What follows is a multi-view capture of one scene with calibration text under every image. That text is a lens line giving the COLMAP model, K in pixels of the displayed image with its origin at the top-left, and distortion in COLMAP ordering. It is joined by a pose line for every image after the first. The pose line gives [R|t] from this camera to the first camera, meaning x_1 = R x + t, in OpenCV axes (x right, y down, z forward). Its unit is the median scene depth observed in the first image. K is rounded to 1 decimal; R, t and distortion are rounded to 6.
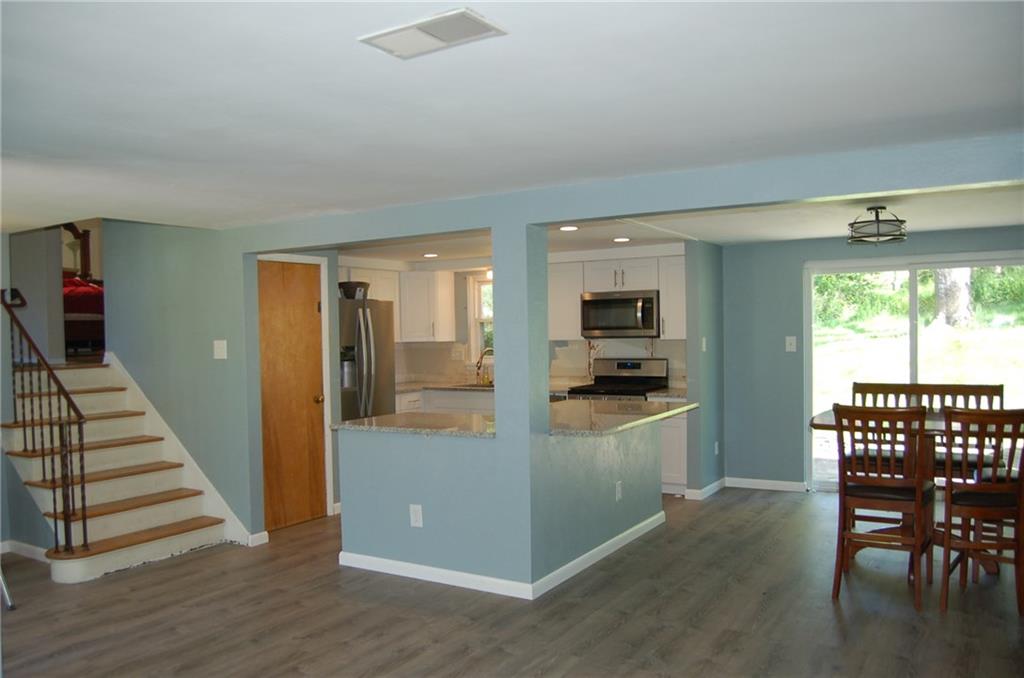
lens RADIAL K [[806.4, 0, 509.0], [0, 806.4, 356.7], [0, 0, 1]] dist [-0.098034, 0.047208]
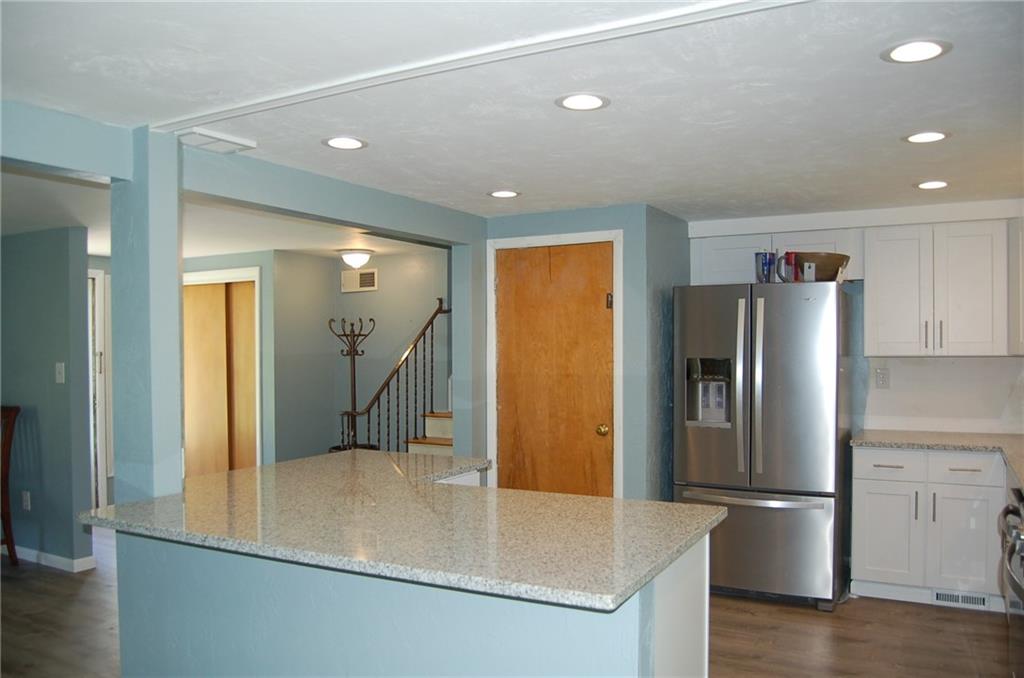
lens RADIAL K [[806.4, 0, 509.0], [0, 806.4, 356.7], [0, 0, 1]] dist [-0.098034, 0.047208]
pose [[0.043258, 0.033787, -0.998492, 0.429767], [-0.026332, 0.999119, 0.032668, -0.030470], [0.998717, 0.024879, 0.044110, 0.796371]]
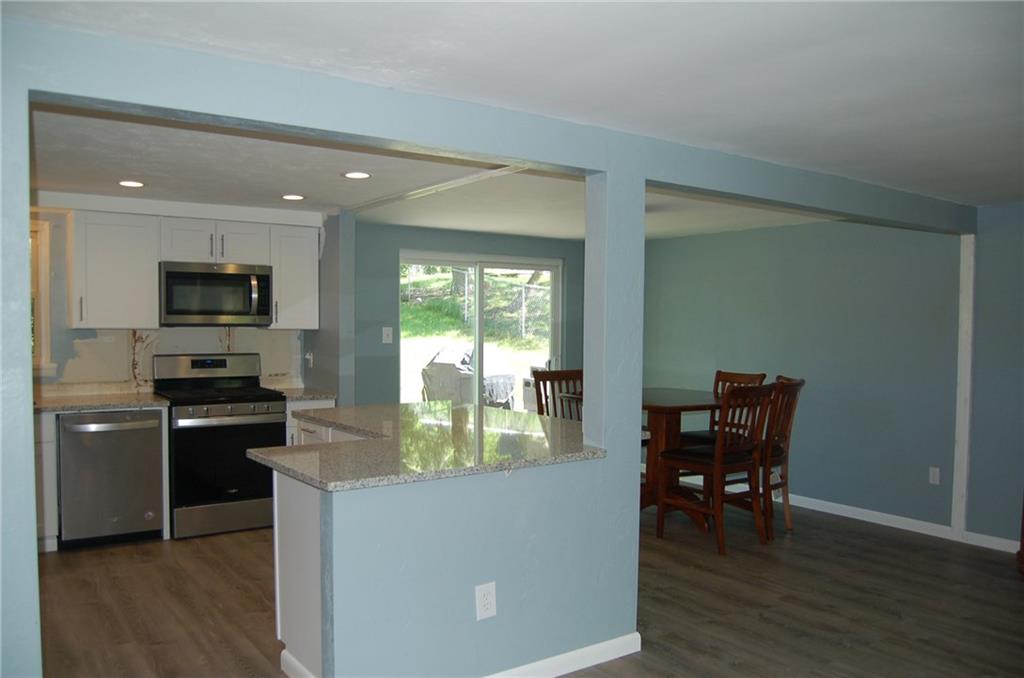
lens RADIAL K [[806.4, 0, 509.0], [0, 806.4, 356.7], [0, 0, 1]] dist [-0.098034, 0.047208]
pose [[0.390260, -0.017196, 0.920544, -0.463016], [0.012328, 0.999834, 0.013451, -0.001898], [-0.920622, 0.006098, 0.390407, 0.497096]]
